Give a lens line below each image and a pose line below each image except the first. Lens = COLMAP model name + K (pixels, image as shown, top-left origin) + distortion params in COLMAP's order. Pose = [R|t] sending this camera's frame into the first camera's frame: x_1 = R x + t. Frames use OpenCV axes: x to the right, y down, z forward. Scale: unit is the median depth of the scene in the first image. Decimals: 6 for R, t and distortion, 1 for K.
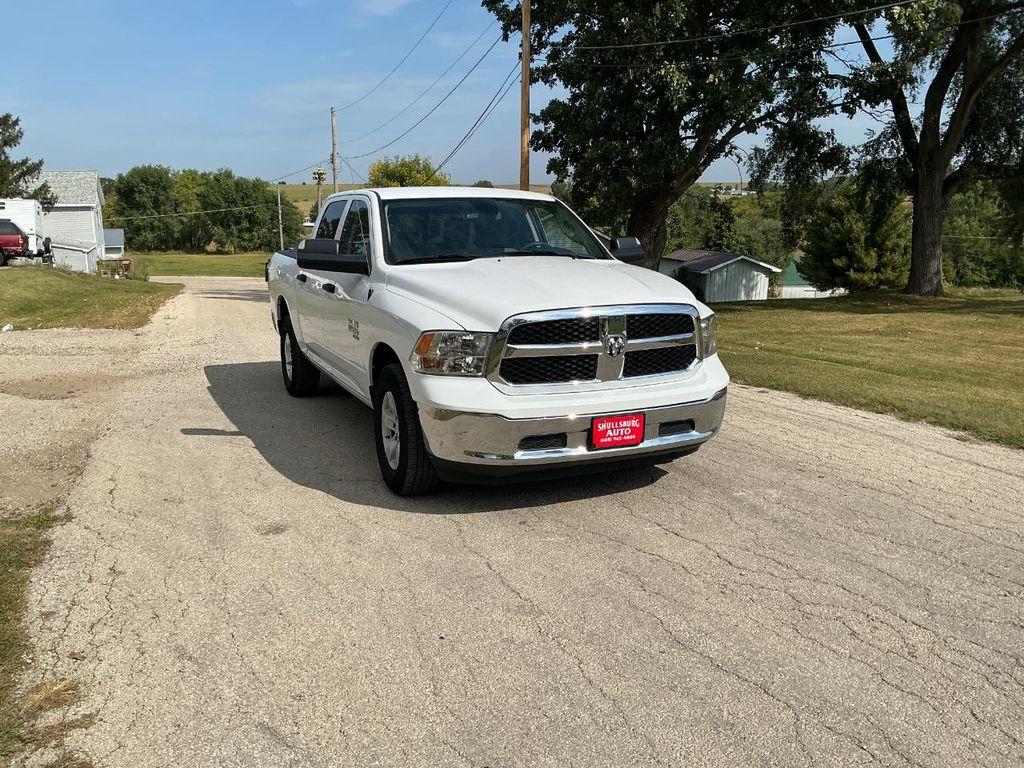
lens RADIAL K [[844.6, 0, 512.2], [0, 844.6, 389.4], [0, 0, 1]] dist [0.125860, -0.246594]
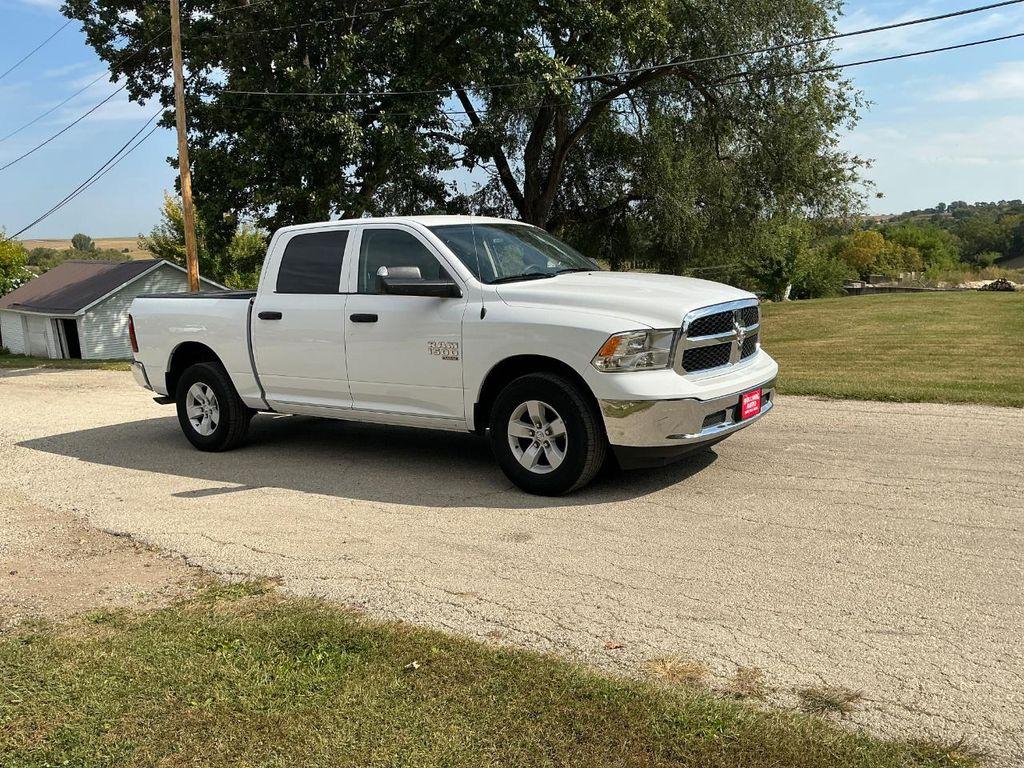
lens RADIAL K [[844.6, 0, 512.2], [0, 844.6, 389.4], [0, 0, 1]] dist [0.125860, -0.246594]
pose [[0.870589, -0.107631, 0.480095, -0.110848], [0.135441, 0.990506, -0.023546, 0.001678], [-0.473002, 0.085523, 0.876901, 0.014312]]
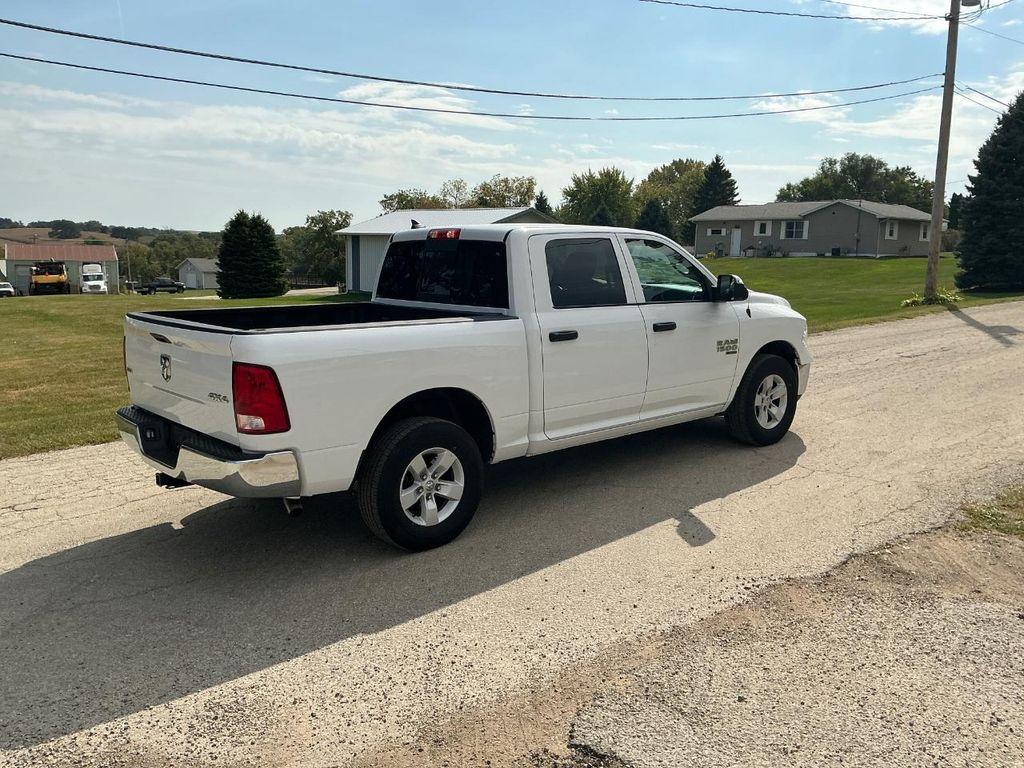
lens RADIAL K [[844.6, 0, 512.2], [0, 844.6, 389.4], [0, 0, 1]] dist [0.125860, -0.246594]
pose [[-0.290047, -0.160056, 0.943533, -0.227333], [0.189645, 0.956751, 0.220596, -0.061762], [-0.938034, 0.242919, -0.247149, 0.292299]]
